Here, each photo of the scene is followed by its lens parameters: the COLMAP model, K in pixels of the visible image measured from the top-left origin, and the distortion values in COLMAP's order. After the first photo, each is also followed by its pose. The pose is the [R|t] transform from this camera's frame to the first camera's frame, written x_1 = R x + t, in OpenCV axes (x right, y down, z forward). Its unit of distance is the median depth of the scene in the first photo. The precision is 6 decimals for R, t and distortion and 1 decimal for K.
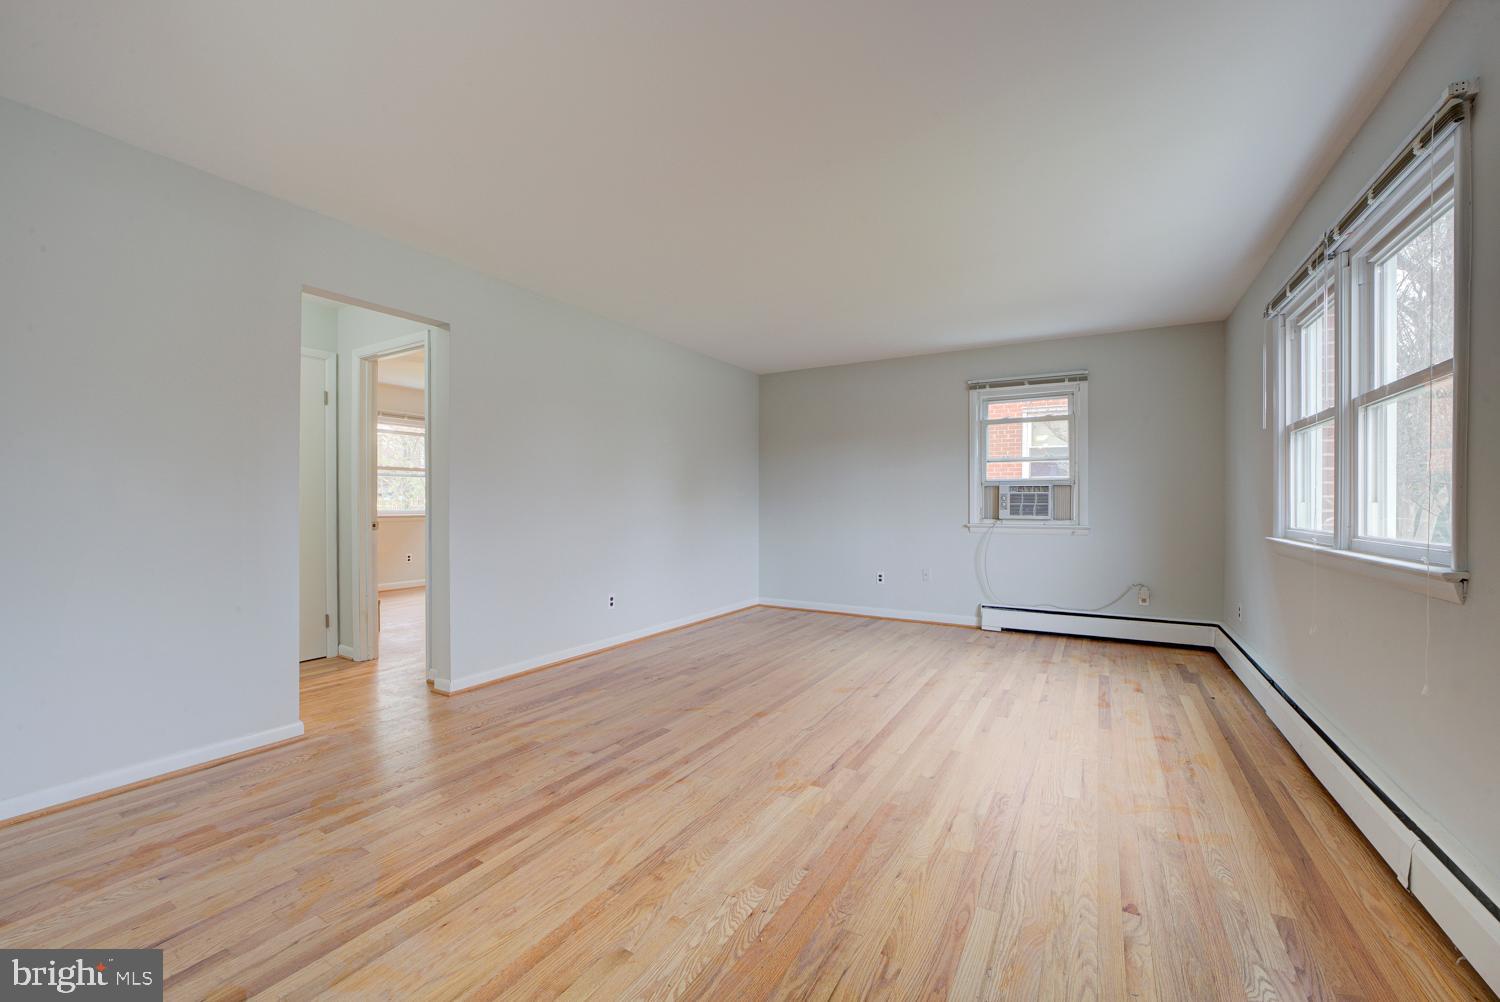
lens RADIAL K [[611.0, 0, 746.2], [0, 611.0, 510.1], [0, 0, 1]] dist [-0.000983, -0.000045]
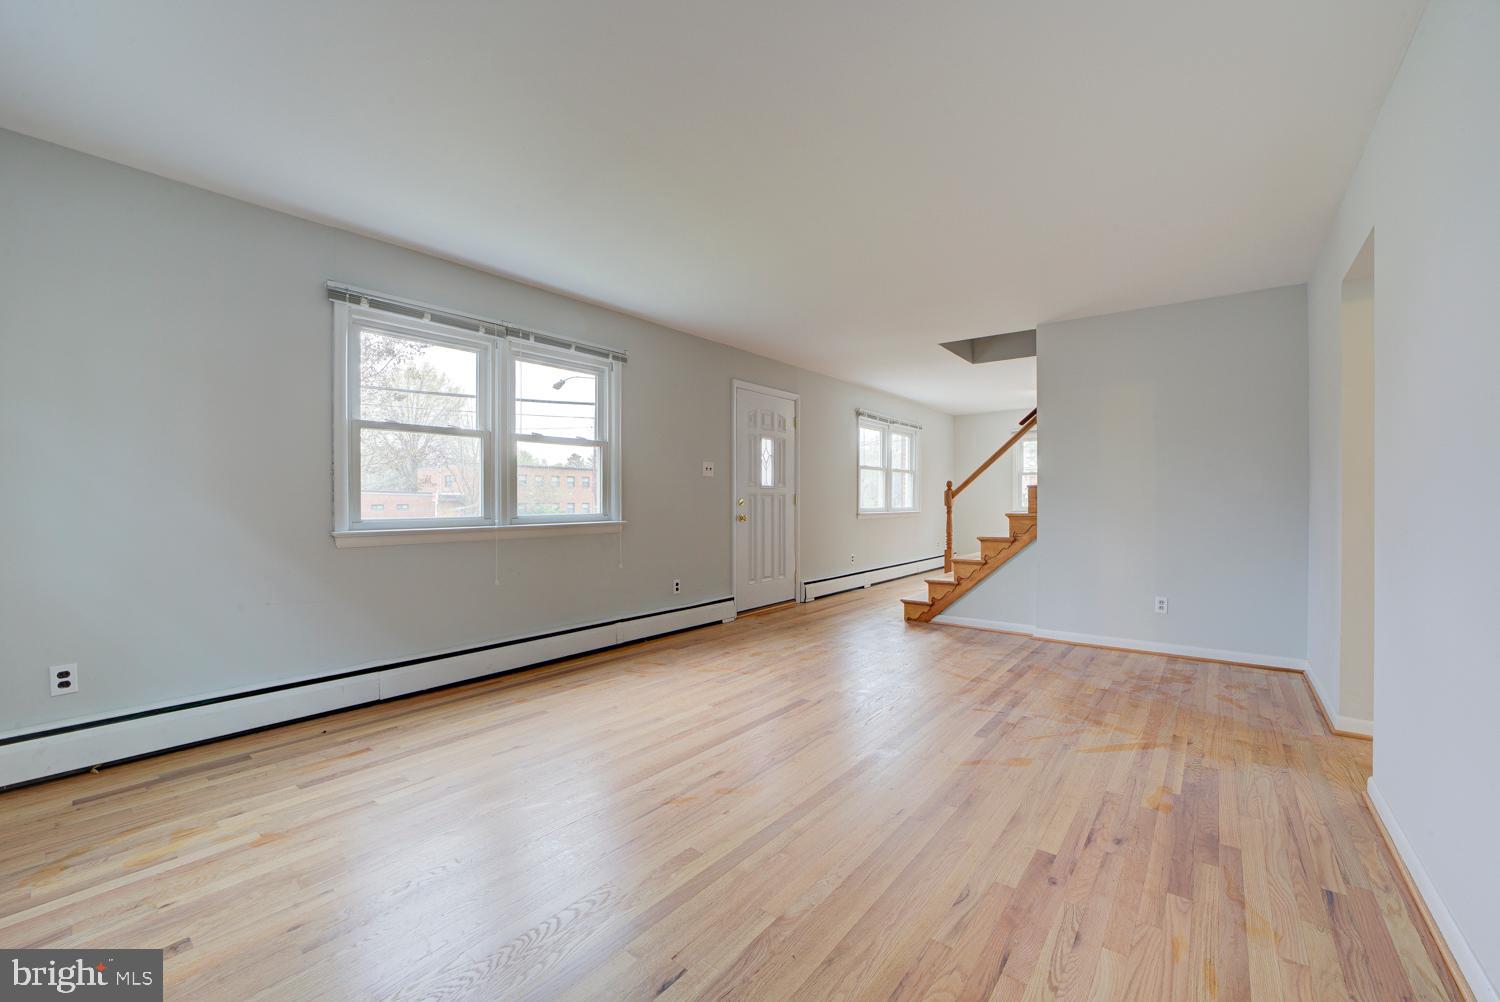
lens RADIAL K [[602.9, 0, 756.8], [0, 602.9, 498.6], [0, 0, 1]] dist [-0.001836, 0.000109]
pose [[-0.990493, -0.006137, 0.137429, 0.087083], [-0.004930, 0.999946, 0.009120, -0.020846], [-0.137478, 0.008356, -0.990470, 1.970601]]
